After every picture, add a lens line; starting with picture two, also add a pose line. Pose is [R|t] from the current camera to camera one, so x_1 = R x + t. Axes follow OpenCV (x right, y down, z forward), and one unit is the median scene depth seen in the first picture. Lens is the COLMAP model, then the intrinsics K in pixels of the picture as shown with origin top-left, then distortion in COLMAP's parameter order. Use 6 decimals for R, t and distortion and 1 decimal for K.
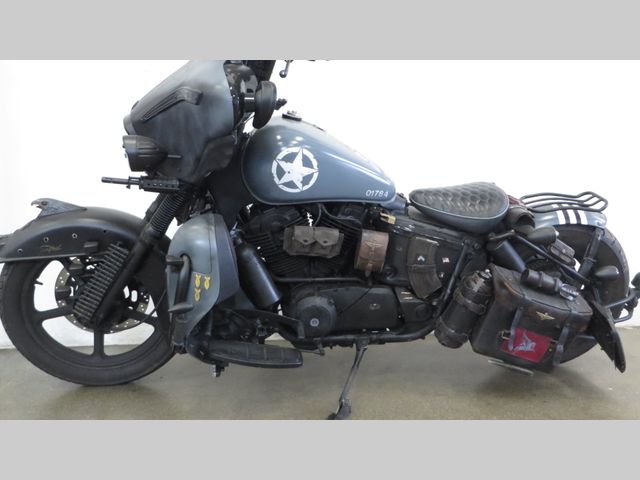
lens RADIAL K [[632.6, 0, 320.0], [0, 632.6, 236.4], [0, 0, 1]] dist [-0.018190, 0.000000]
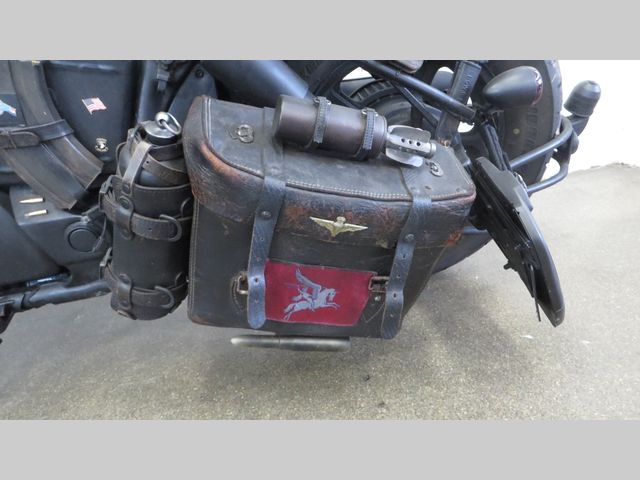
lens RADIAL K [[480.4, 0, 317.6], [0, 480.4, 243.5], [0, 0, 1]] dist [-0.014575, 0.002900]
pose [[0.990553, -0.137127, -0.001394, 0.327753], [0.132767, 0.956415, 0.260082, 0.061437], [-0.034331, -0.257810, 0.965586, 0.703283]]
